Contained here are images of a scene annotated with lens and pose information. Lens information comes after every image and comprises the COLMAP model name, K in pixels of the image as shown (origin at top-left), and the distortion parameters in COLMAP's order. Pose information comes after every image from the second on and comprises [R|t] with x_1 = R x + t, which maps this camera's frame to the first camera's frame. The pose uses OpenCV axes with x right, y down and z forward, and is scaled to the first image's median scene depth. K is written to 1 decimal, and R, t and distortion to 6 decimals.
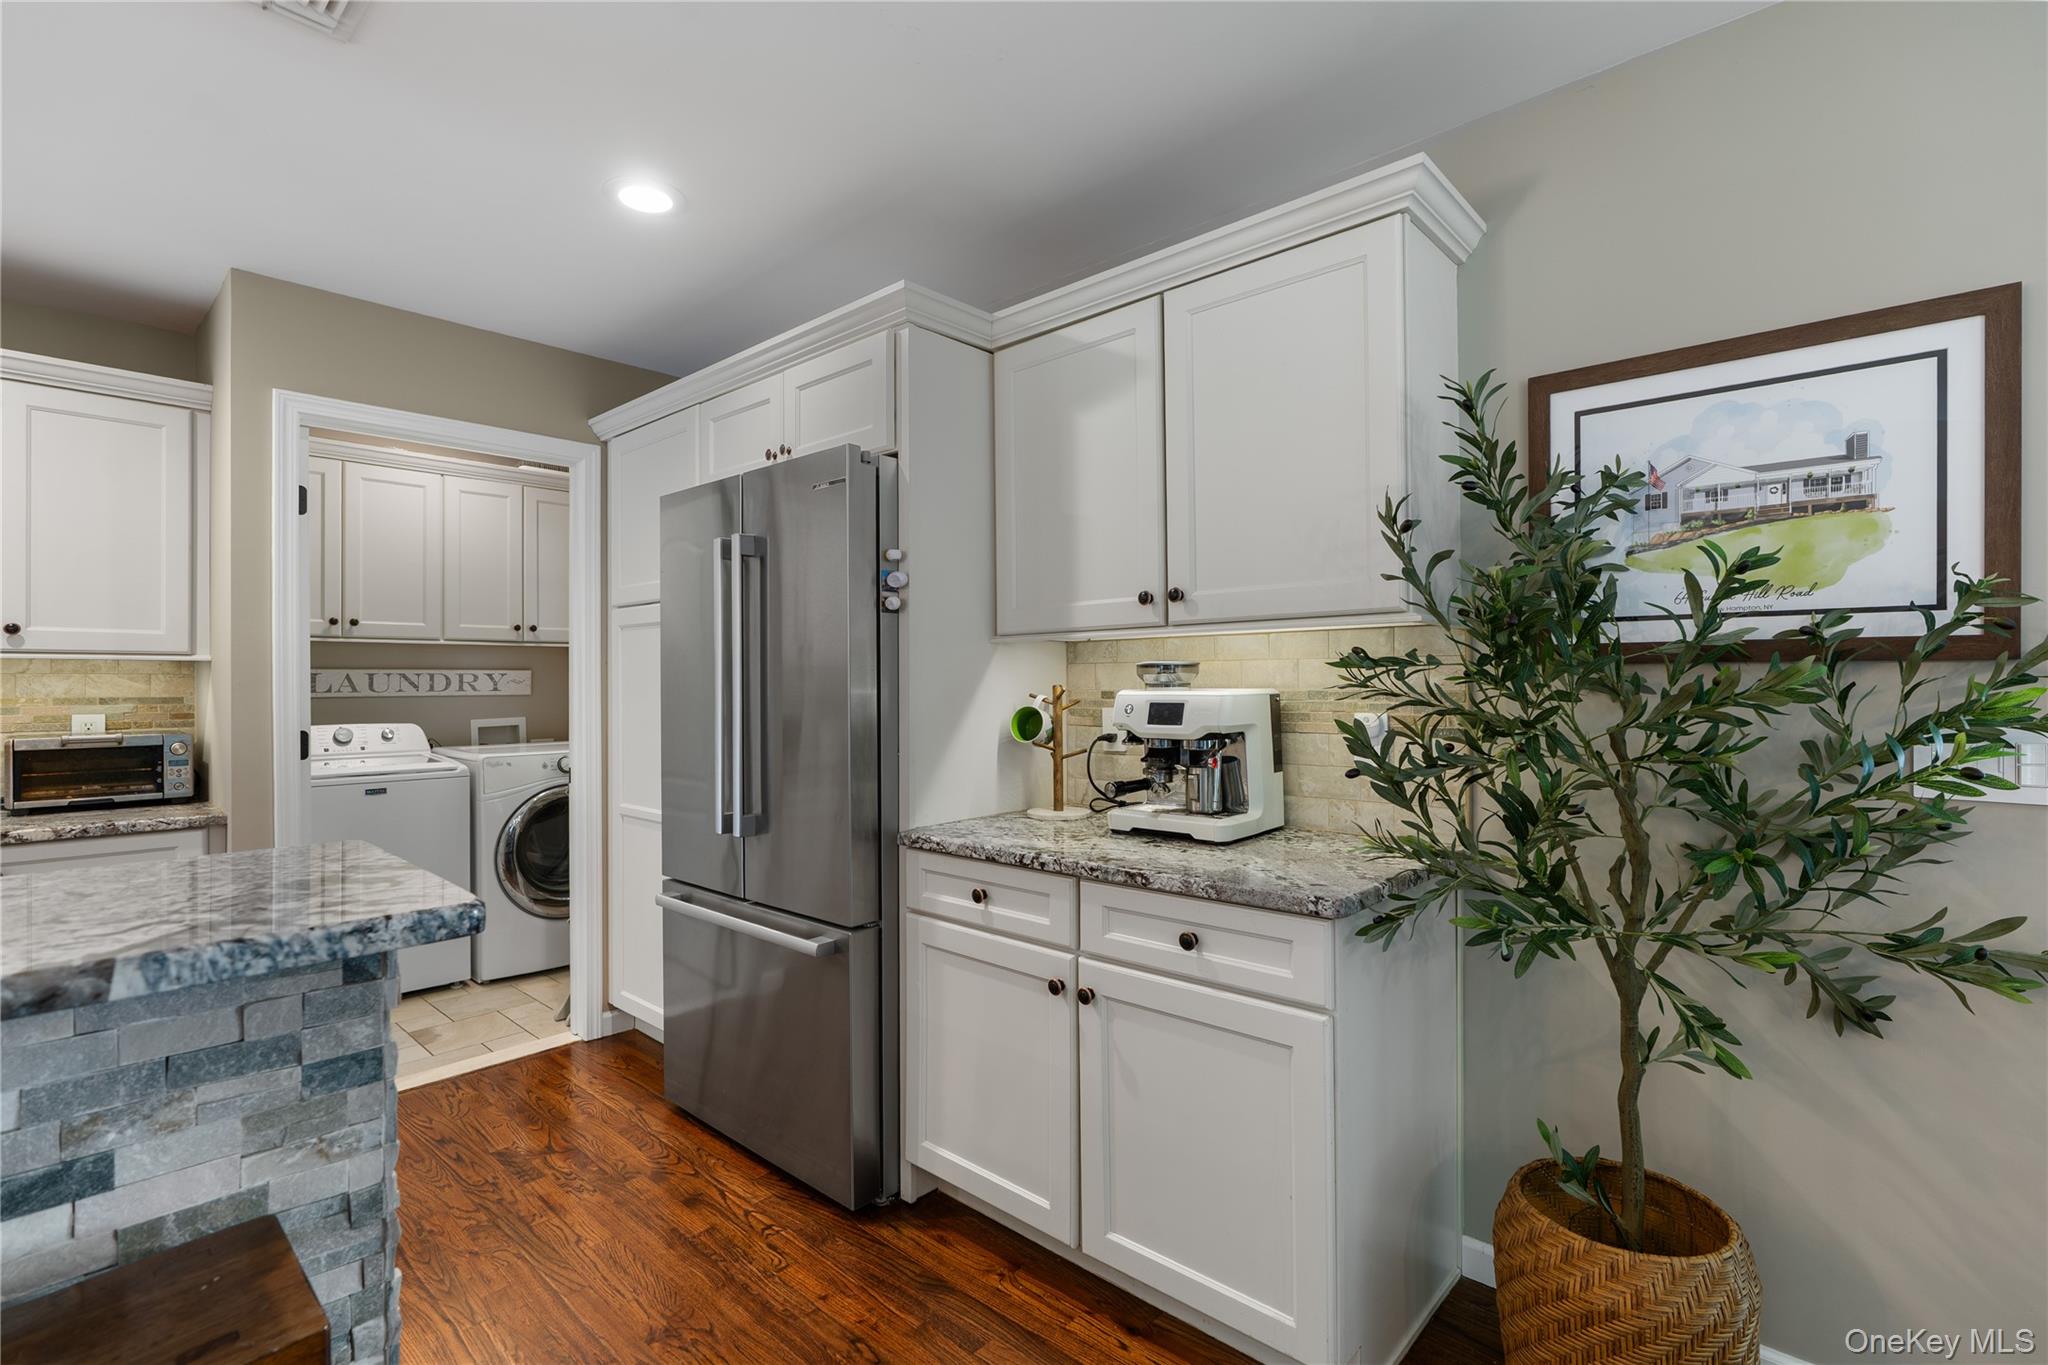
lens RADIAL K [[933.9, 0, 1011.5], [0, 933.9, 679.0], [0, 0, 1]] dist [-0.004594, 0.000343]
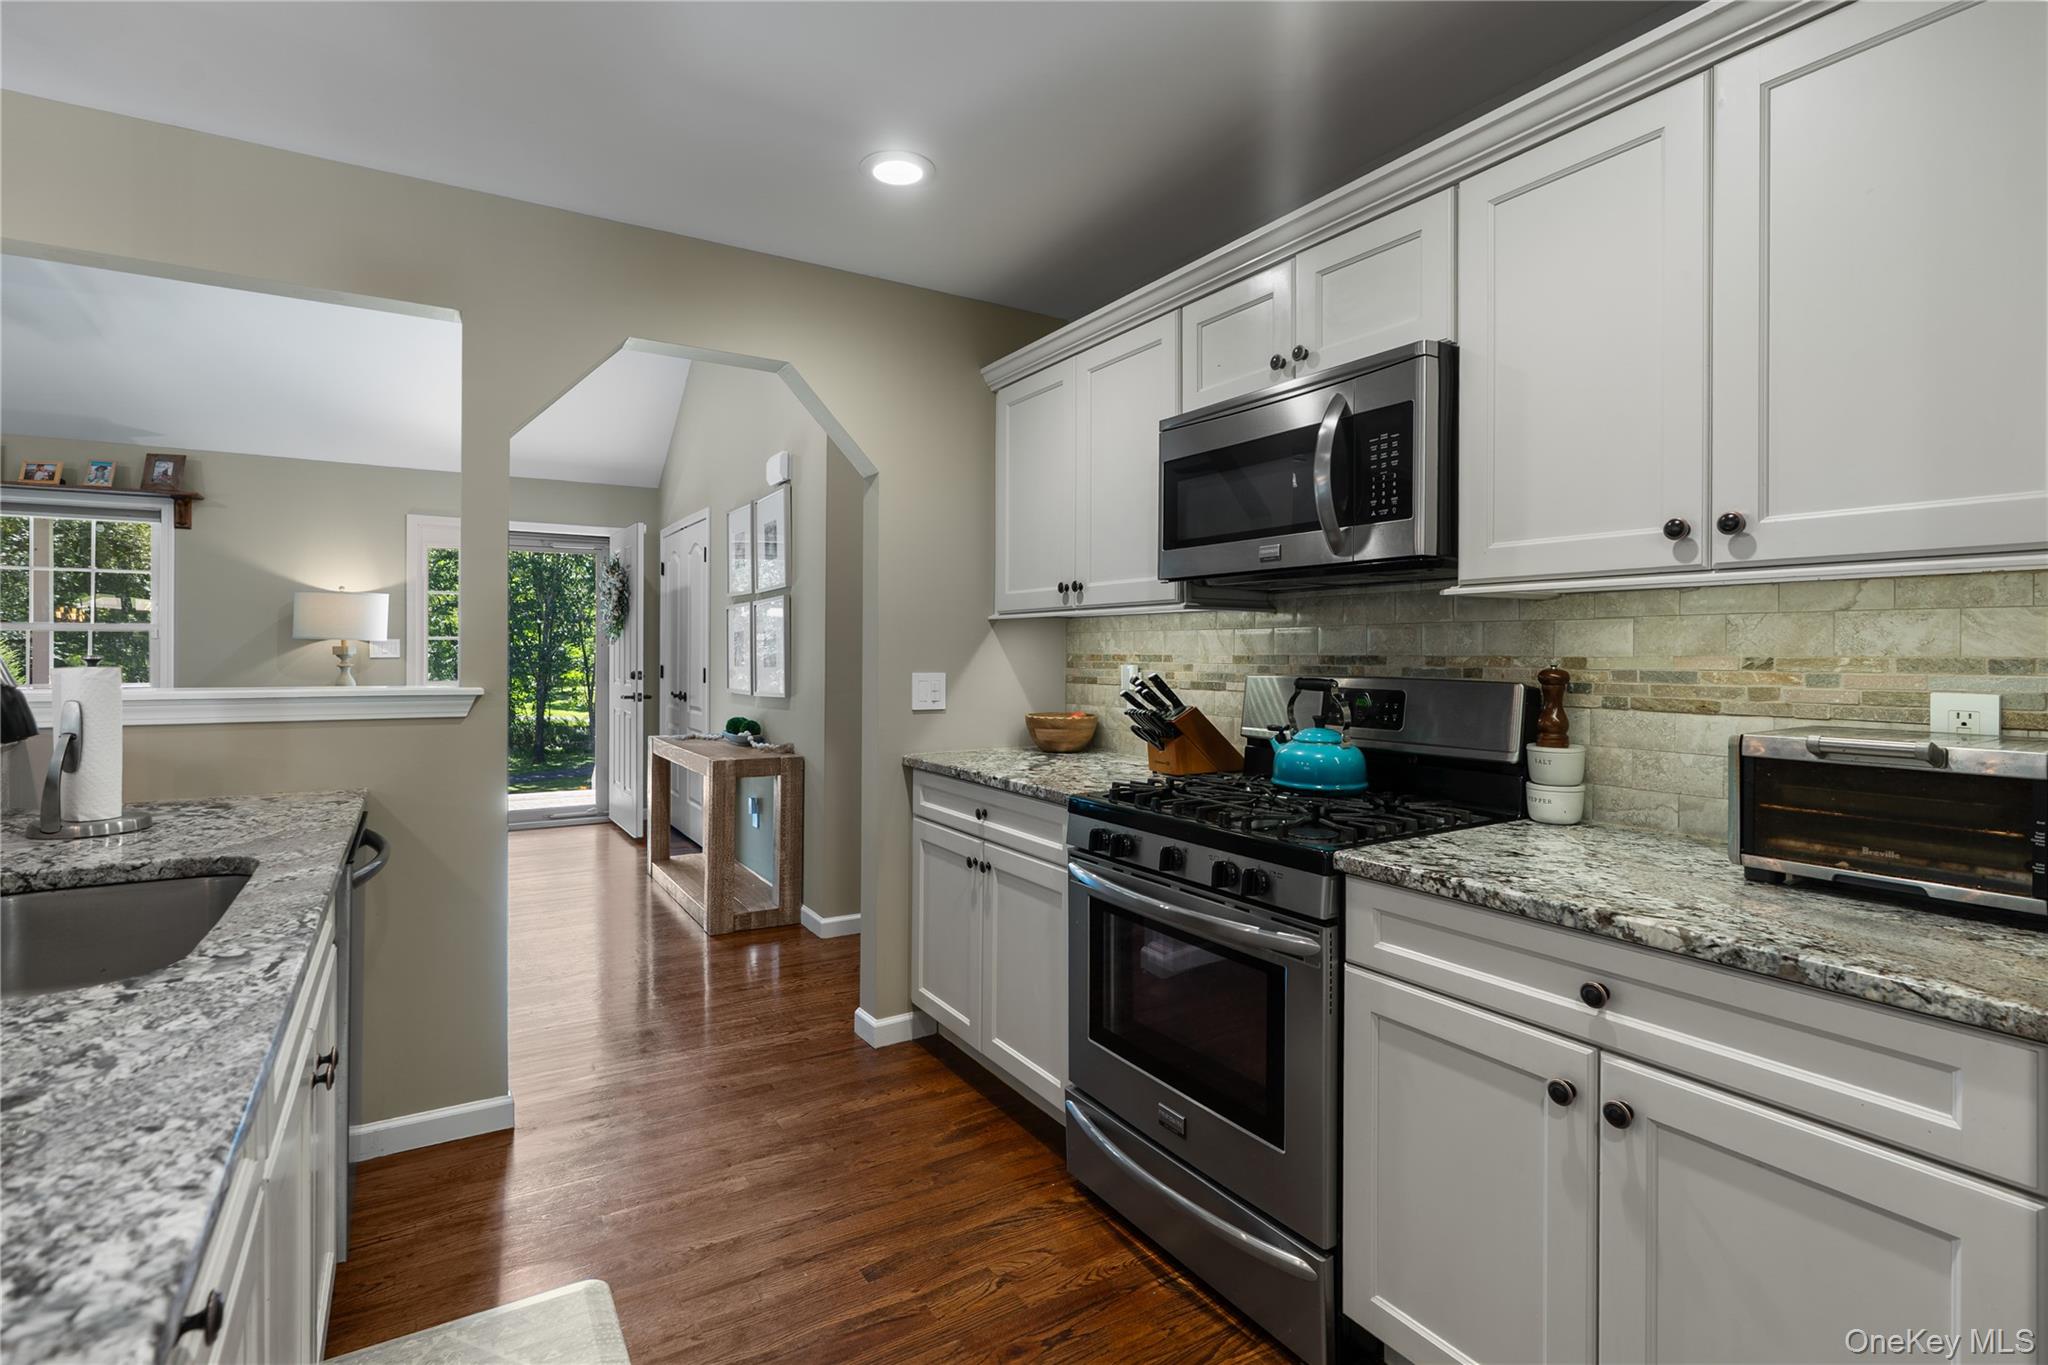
lens RADIAL K [[967.6, 0, 993.0], [0, 967.6, 653.3], [0, 0, 1]] dist [-0.003922, -0.000171]
pose [[-0.288547, 0.007901, -0.957433, -0.281314], [0.005455, 0.999963, 0.006608, 0.008646], [0.957450, -0.003317, -0.288580, 0.494910]]
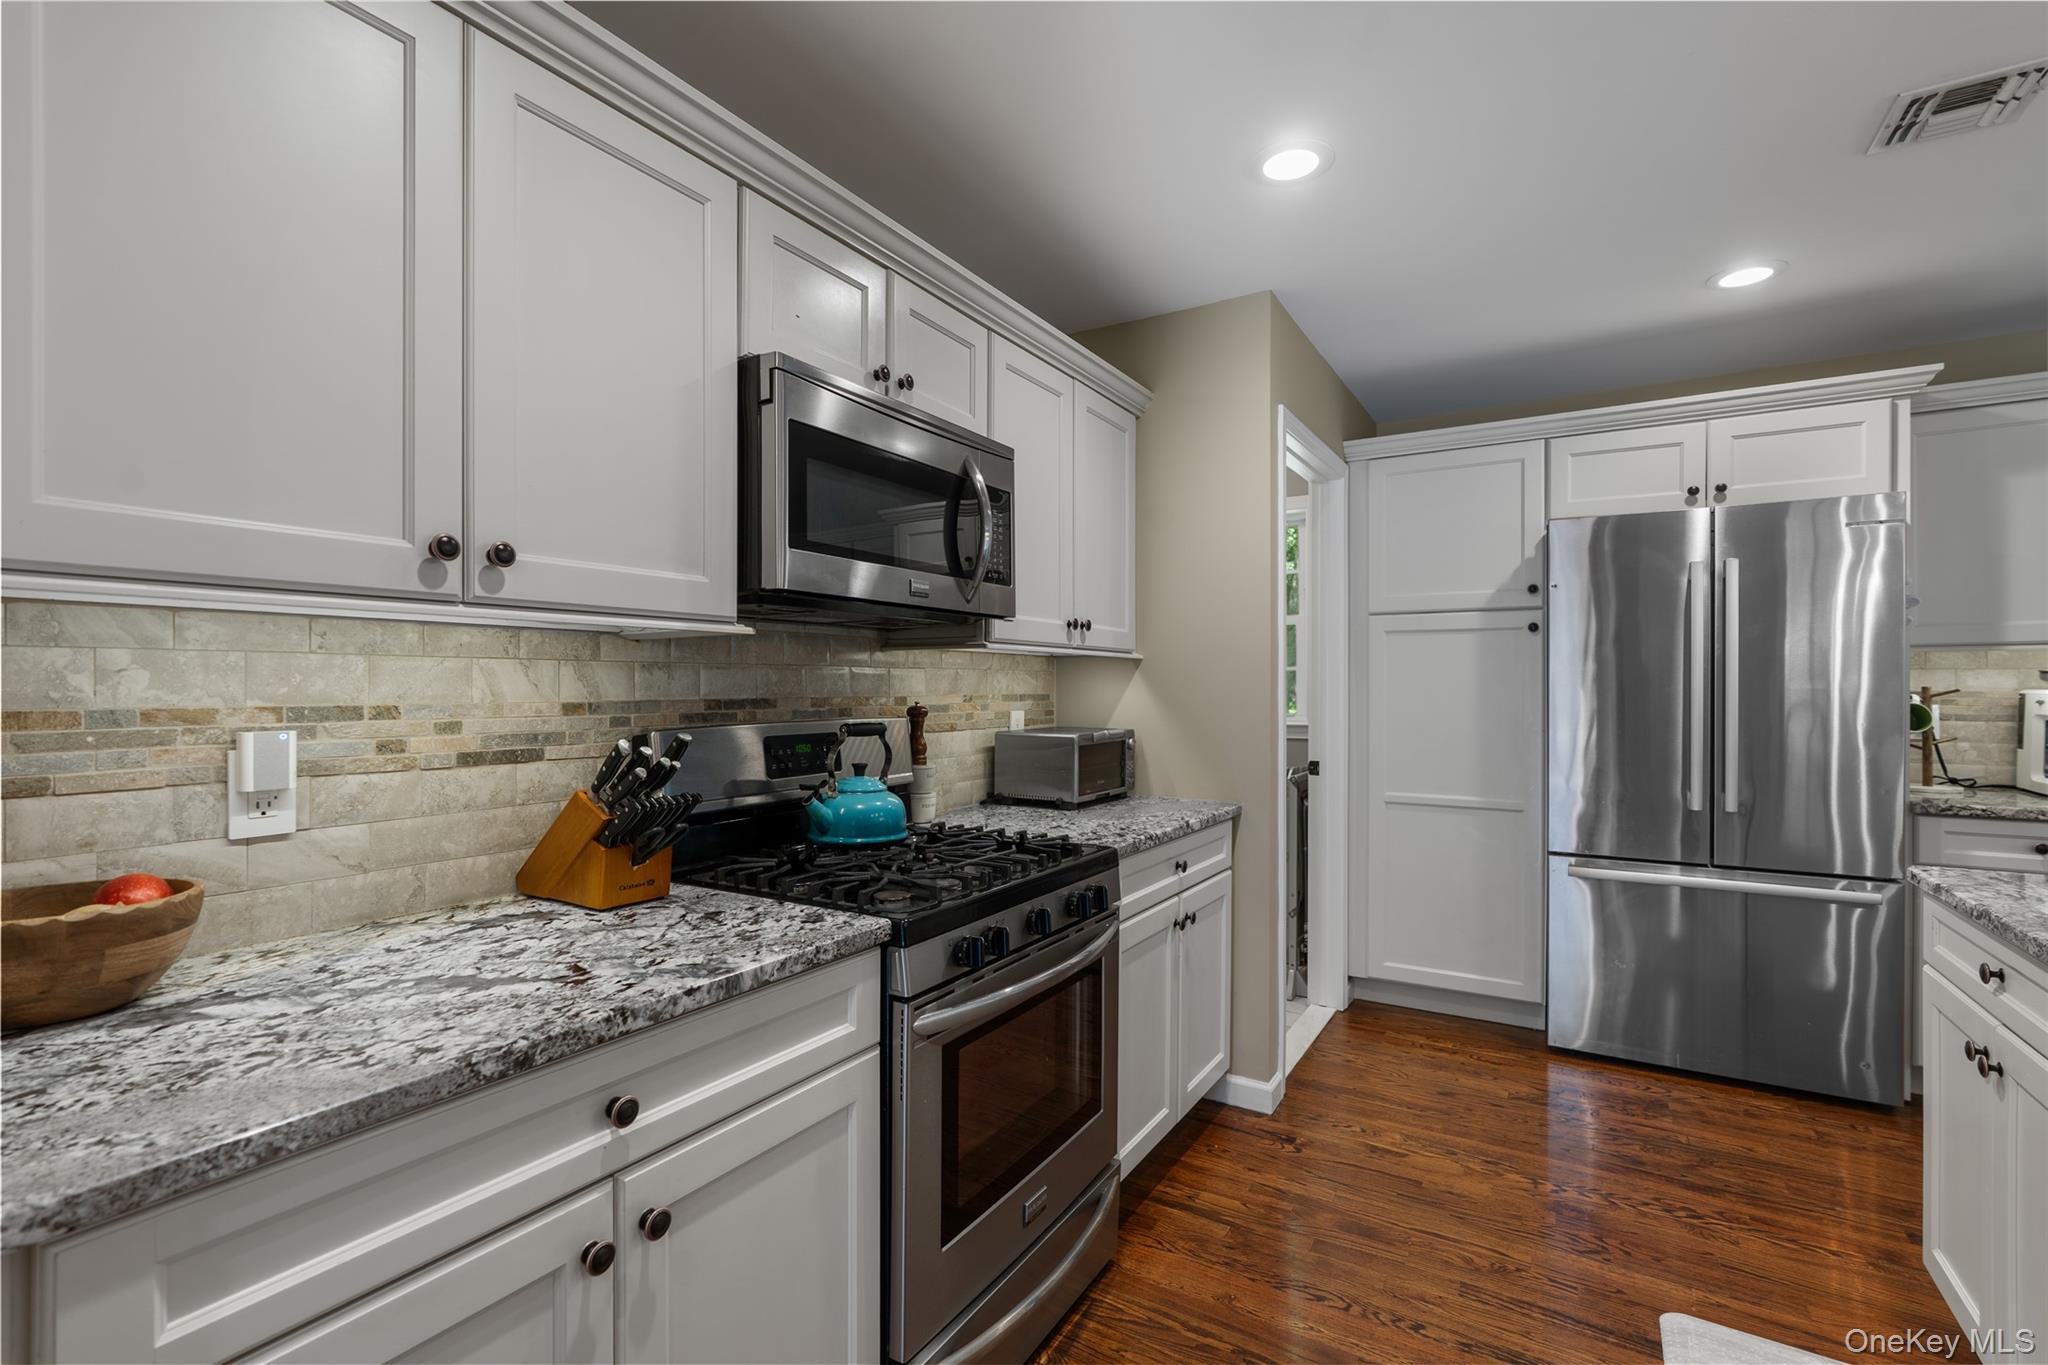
lens RADIAL K [[950.1, 0, 1053.1], [0, 950.1, 685.5], [0, 0, 1]] dist [-0.001429, -0.000008]
pose [[0.974869, 0.012678, 0.222417, -0.875570], [-0.014892, 0.999855, 0.008278, 0.001321], [-0.222279, -0.011382, 0.974917, -0.003419]]
